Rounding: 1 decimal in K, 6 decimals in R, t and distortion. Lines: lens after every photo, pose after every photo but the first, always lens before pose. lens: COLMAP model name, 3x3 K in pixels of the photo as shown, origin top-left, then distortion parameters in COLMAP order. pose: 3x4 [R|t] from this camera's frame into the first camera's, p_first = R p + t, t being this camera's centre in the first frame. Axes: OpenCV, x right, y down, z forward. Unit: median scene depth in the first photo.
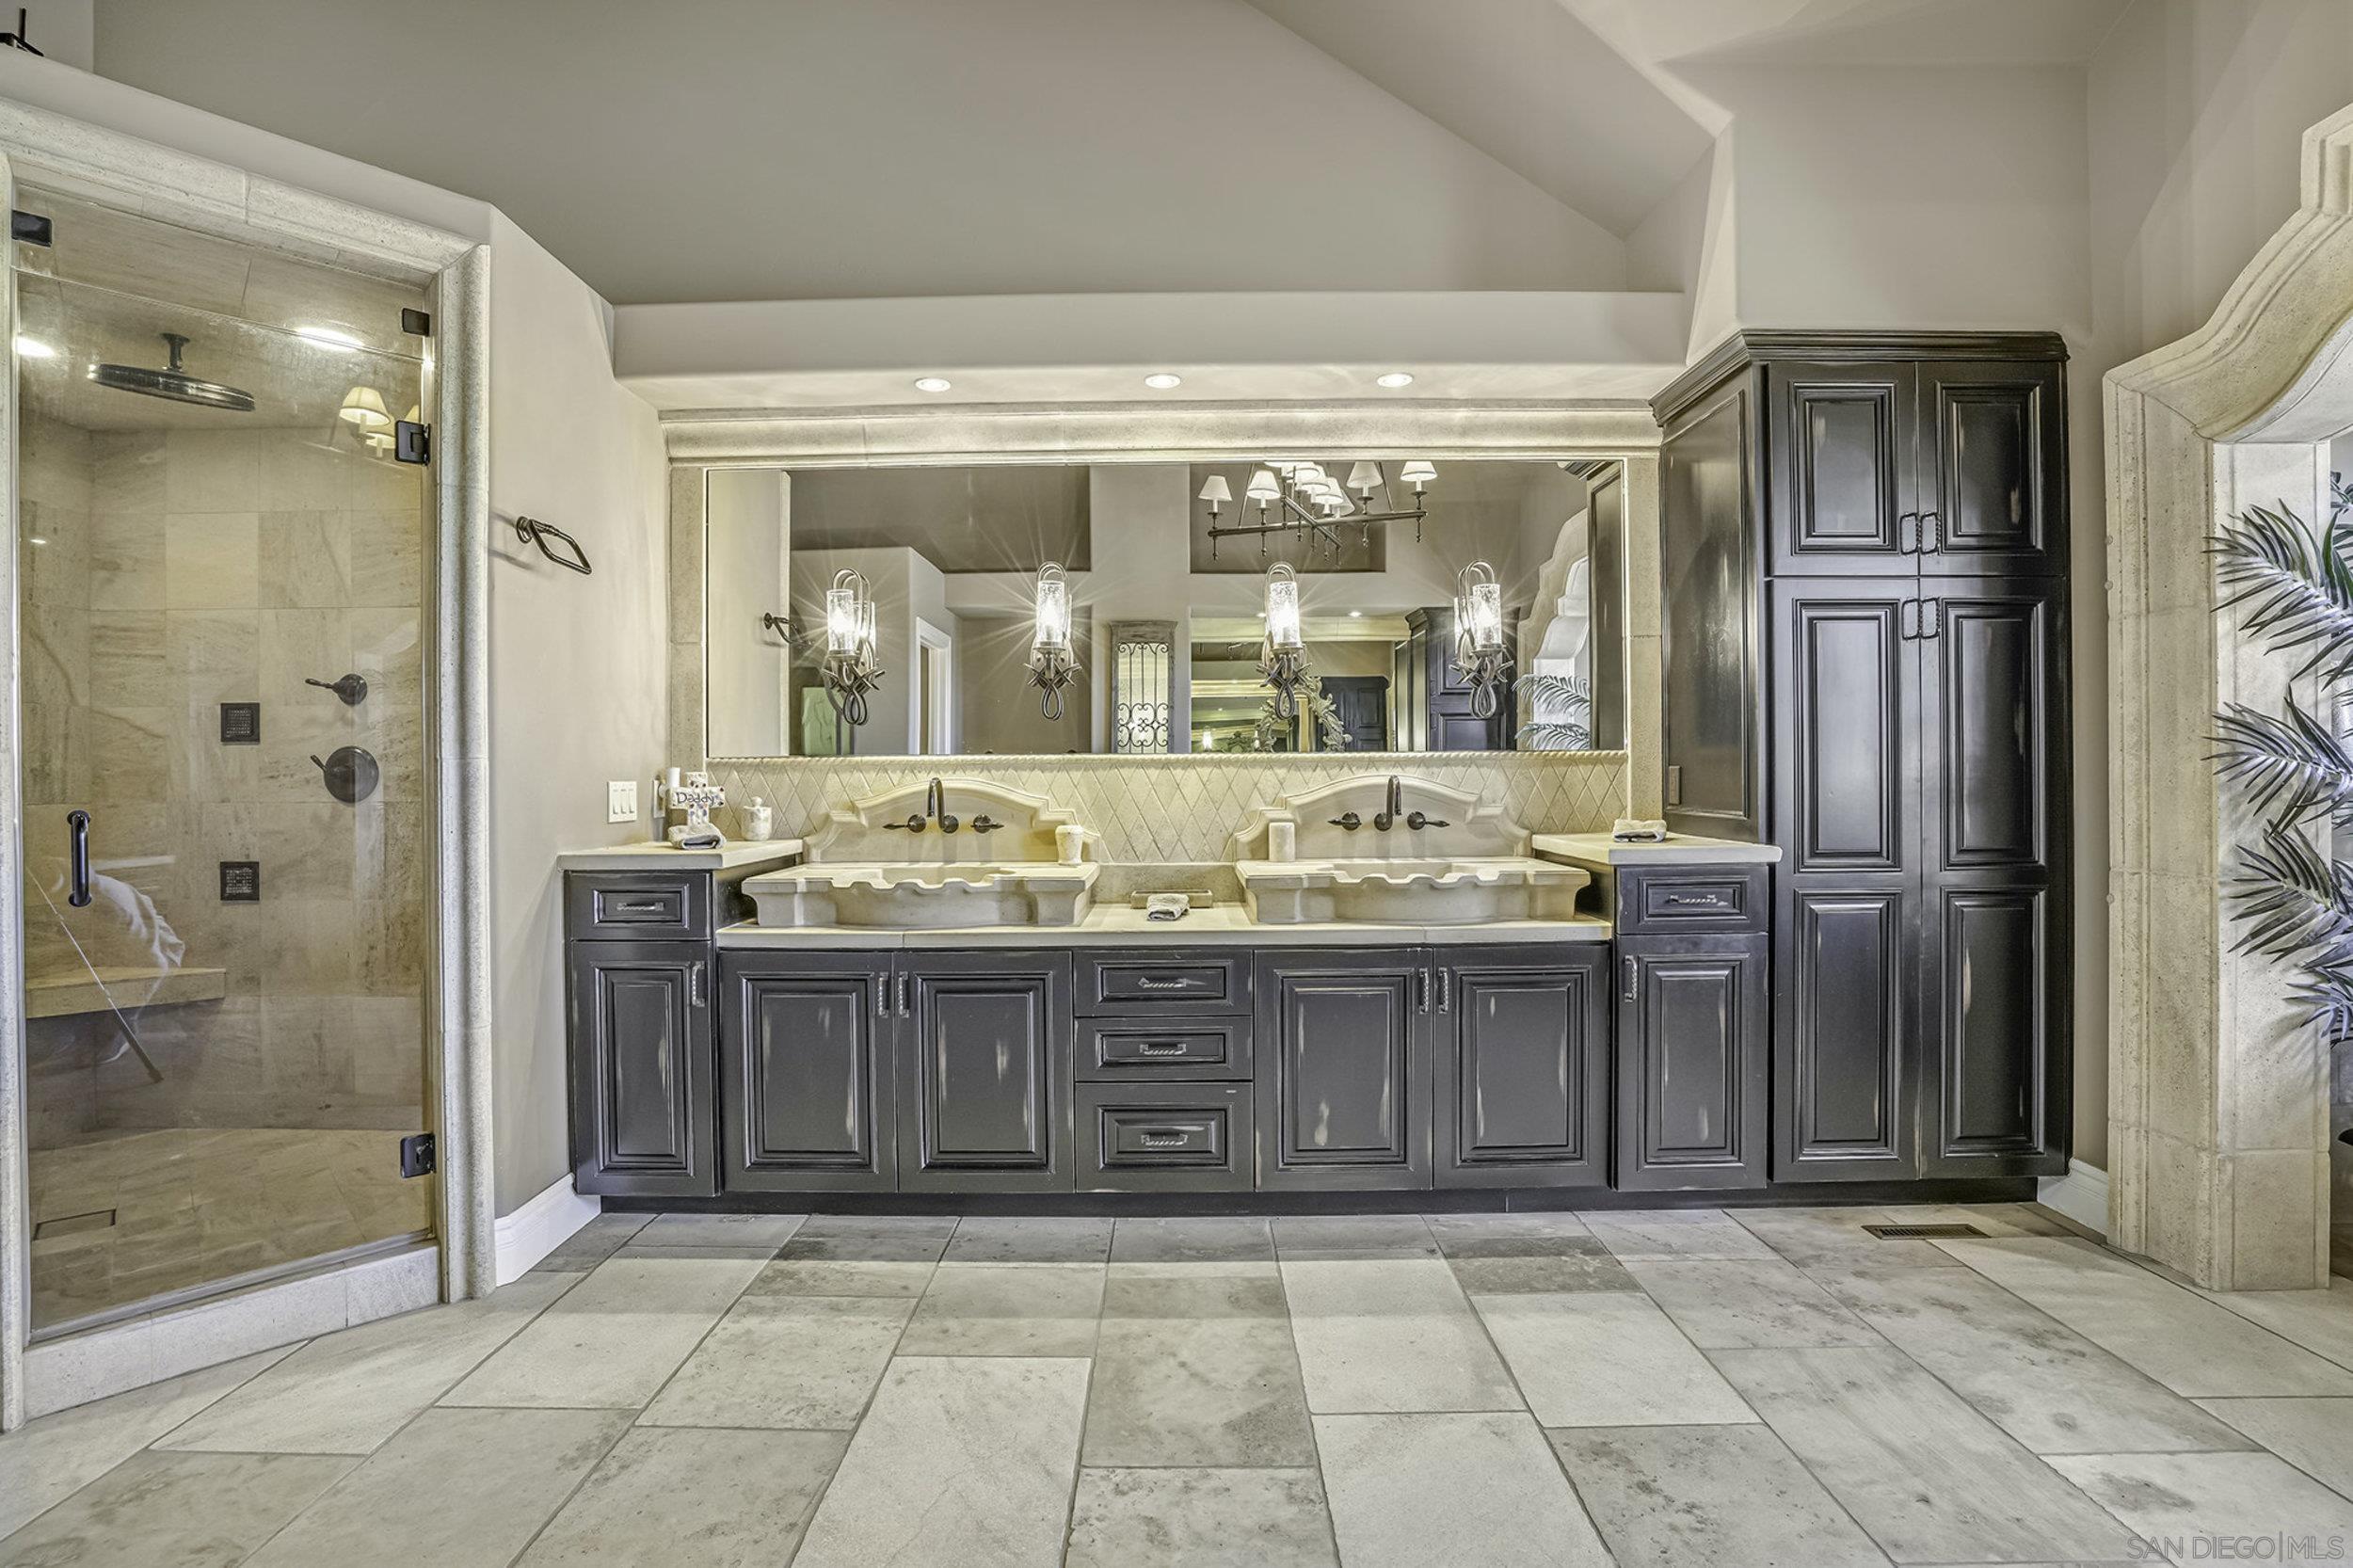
lens RADIAL K [[1091.9, 0, 1179.7], [0, 1091.9, 781.6], [0, 0, 1]] dist [-0.001512, -0.000122]
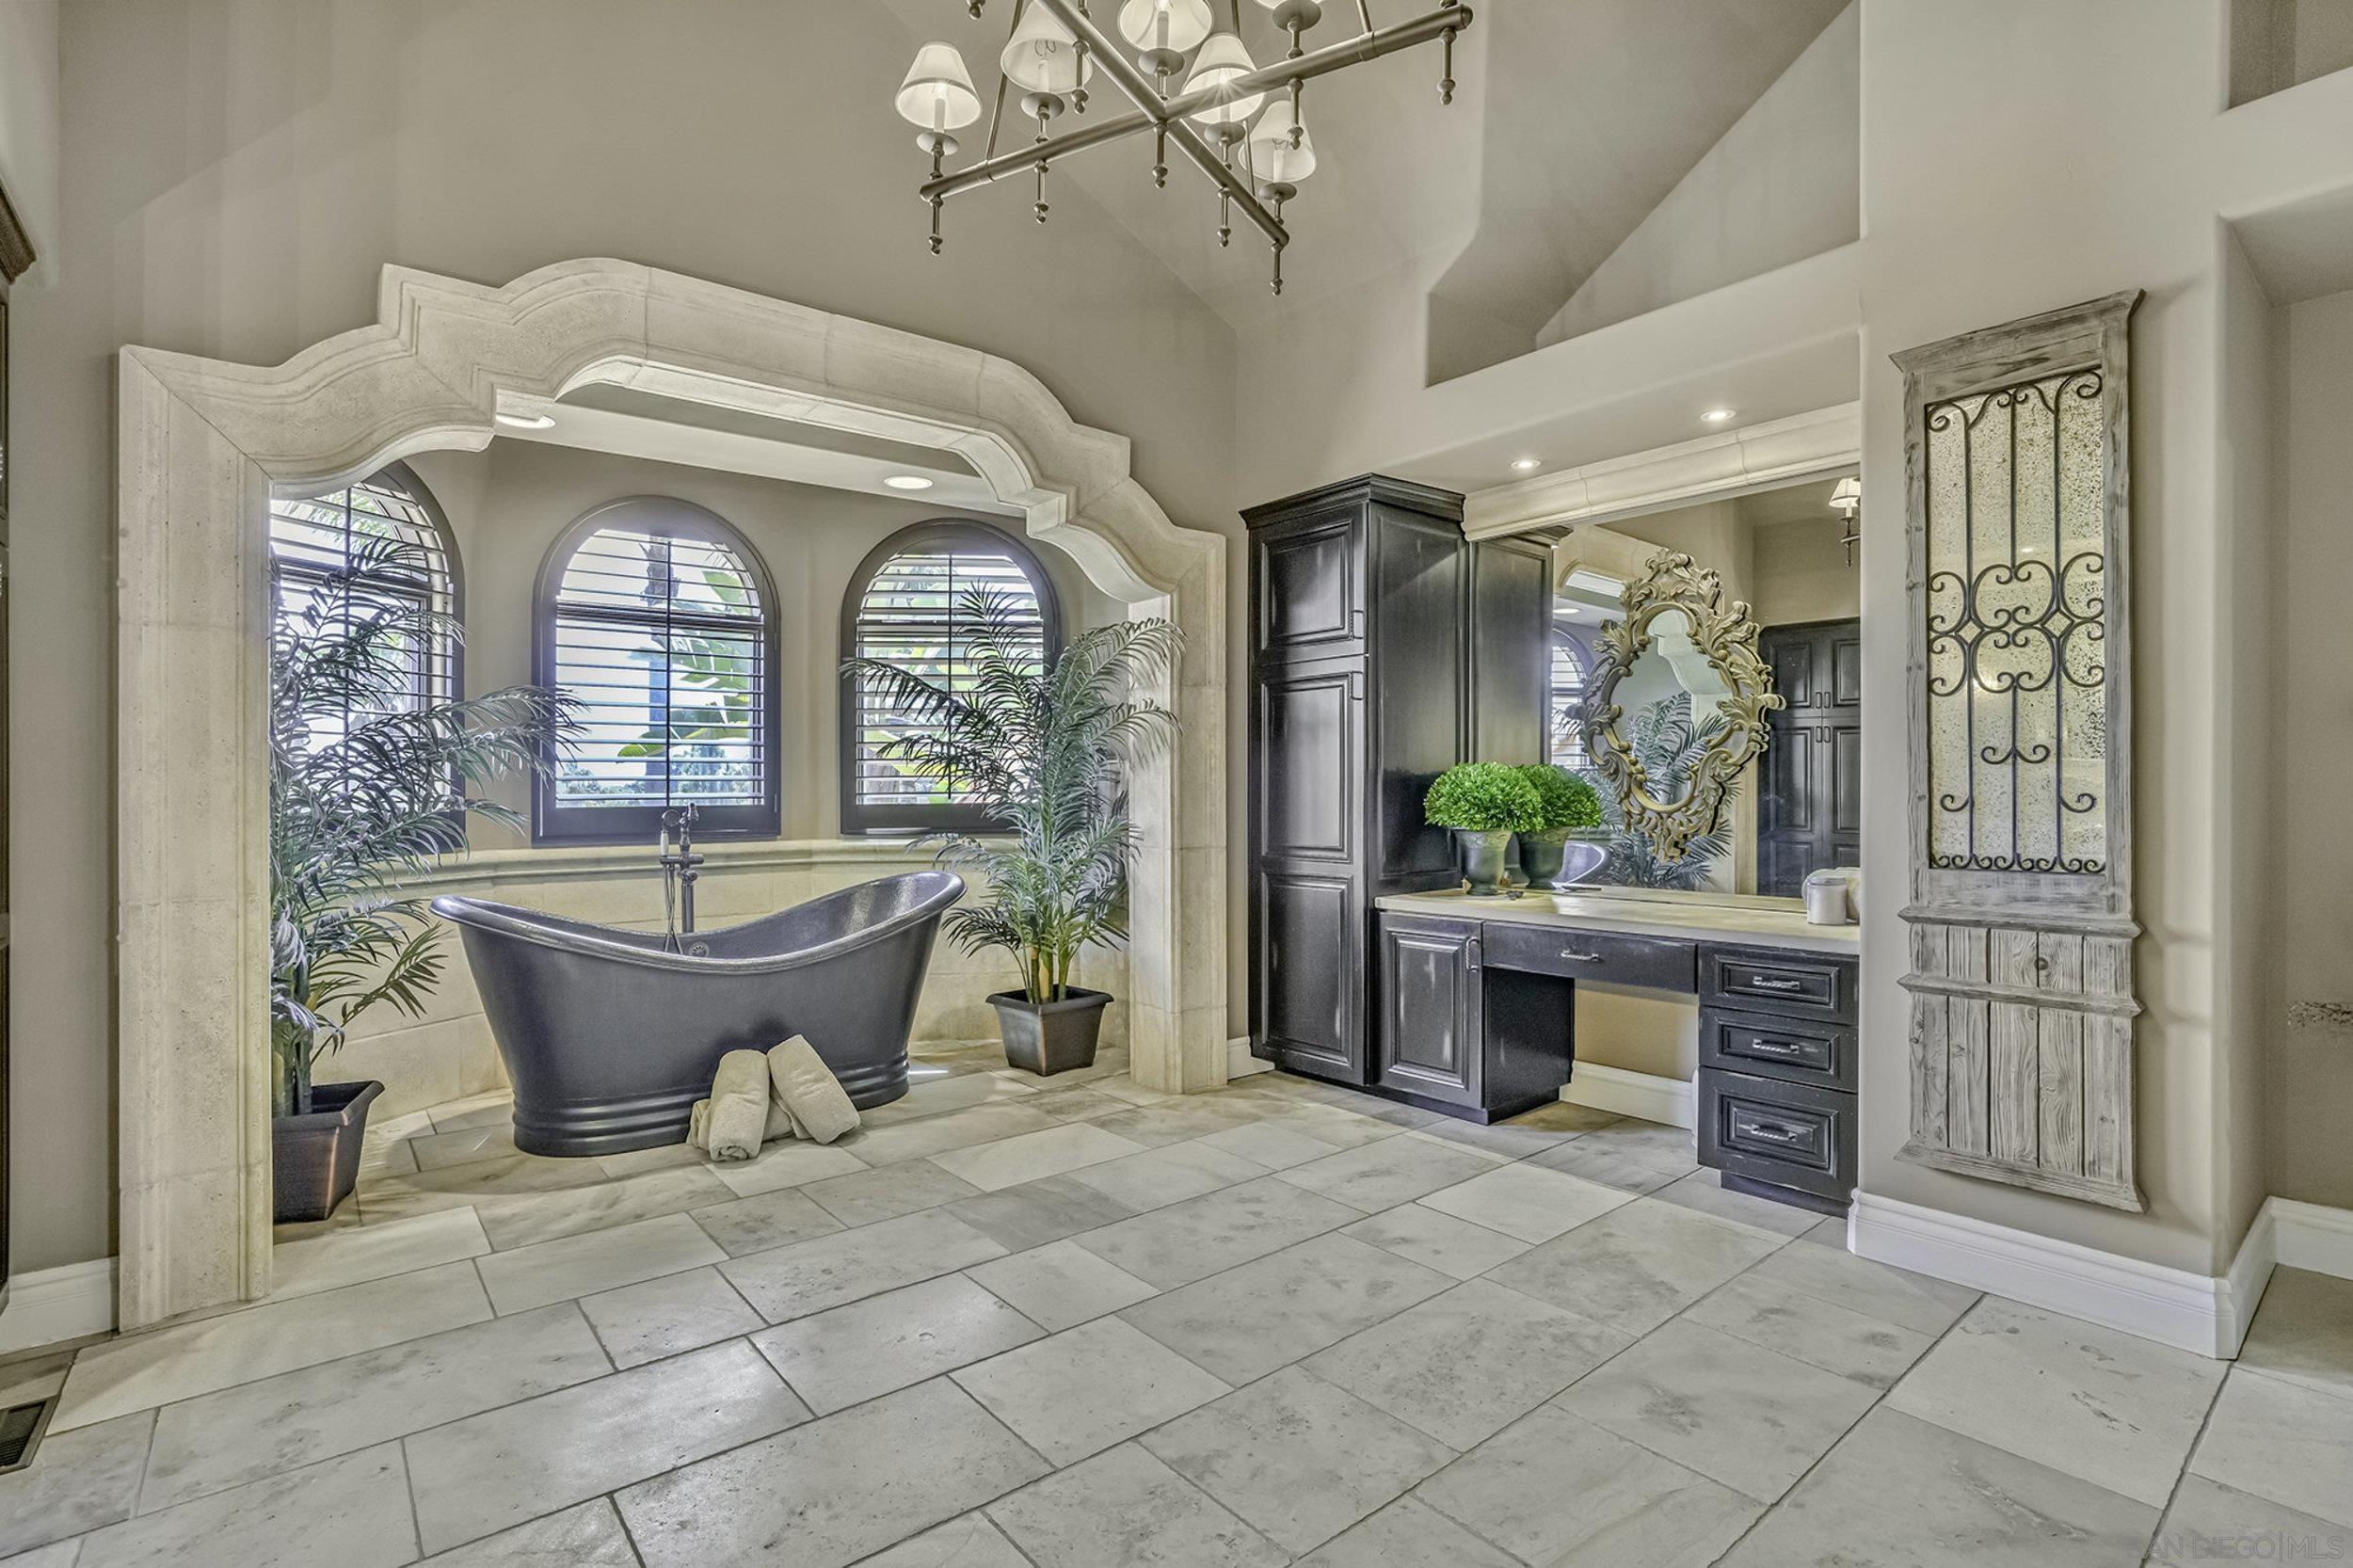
lens RADIAL K [[1091.9, 0, 1180.6], [0, 1091.9, 792.8], [0, 0, 1]] dist [-0.001512, -0.000122]
pose [[-0.632354, 0.007797, 0.774640, -0.393310], [0.007658, 0.999963, -0.003813, -0.000547], [-0.774642, 0.003521, -0.632391, 0.950841]]
